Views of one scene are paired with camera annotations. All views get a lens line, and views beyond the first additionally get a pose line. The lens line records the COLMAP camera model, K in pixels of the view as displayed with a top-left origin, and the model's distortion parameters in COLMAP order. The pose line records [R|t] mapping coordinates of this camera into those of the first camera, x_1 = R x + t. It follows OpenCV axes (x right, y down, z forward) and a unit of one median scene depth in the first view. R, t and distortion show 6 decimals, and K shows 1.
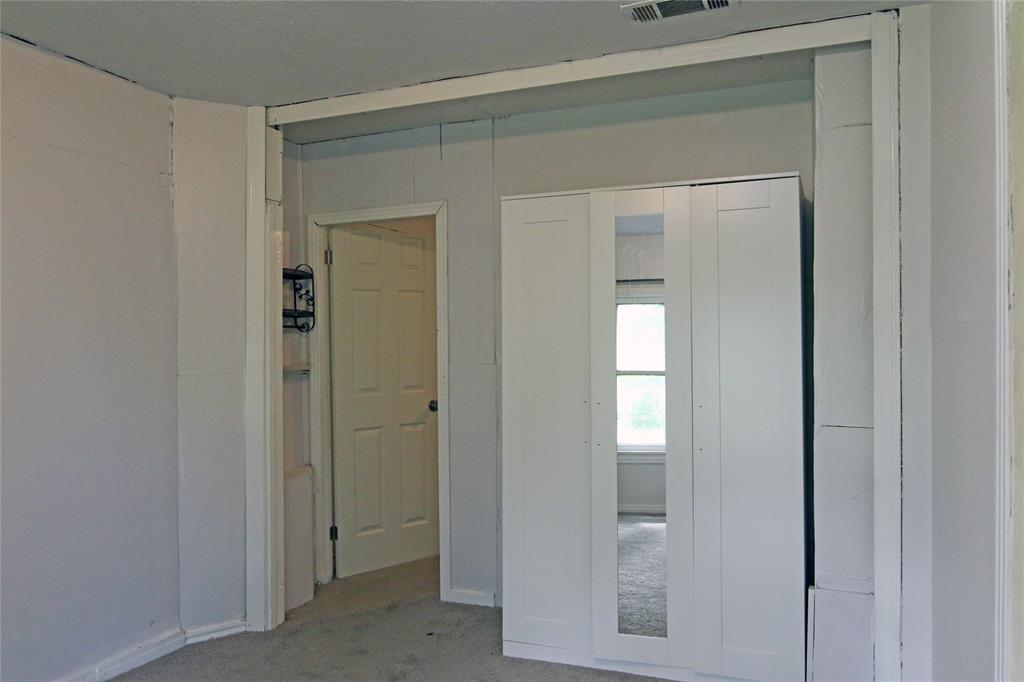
lens RADIAL K [[771.4, 0, 512.3], [0, 771.4, 361.4], [0, 0, 1]] dist [-0.002184, -0.002418]
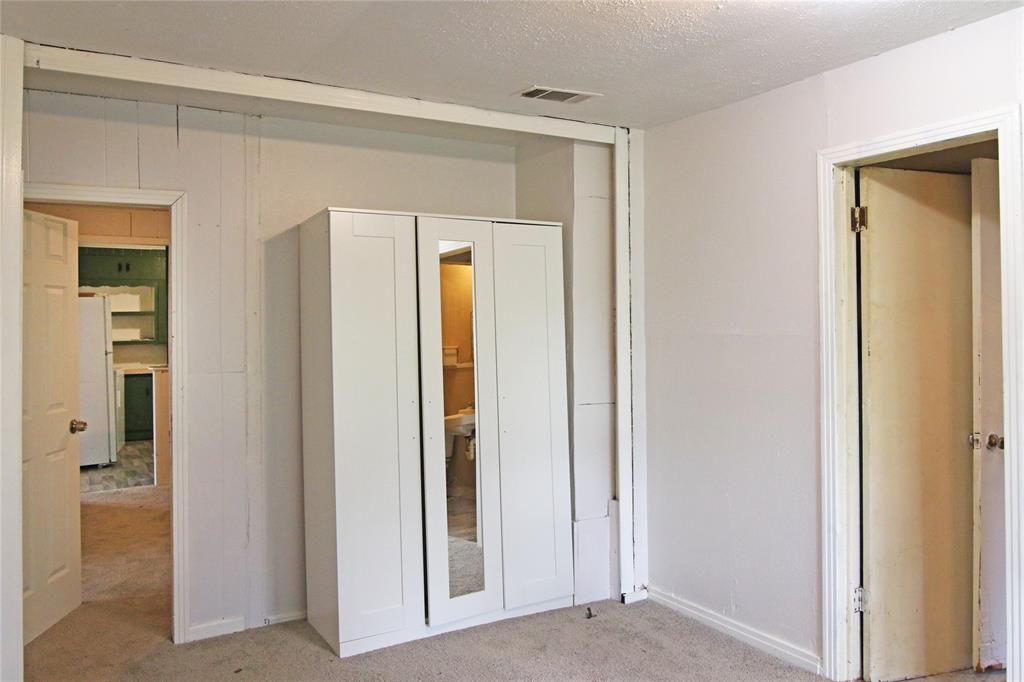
lens RADIAL K [[765.2, 0, 512.0], [0, 765.2, 341.0], [0, 0, 1]] dist [0.001279, -0.002598]
pose [[0.624743, -0.006999, 0.780799, -0.610247], [0.027021, 0.999555, -0.012660, -0.015179], [-0.780363, 0.029007, 0.624654, 0.172450]]
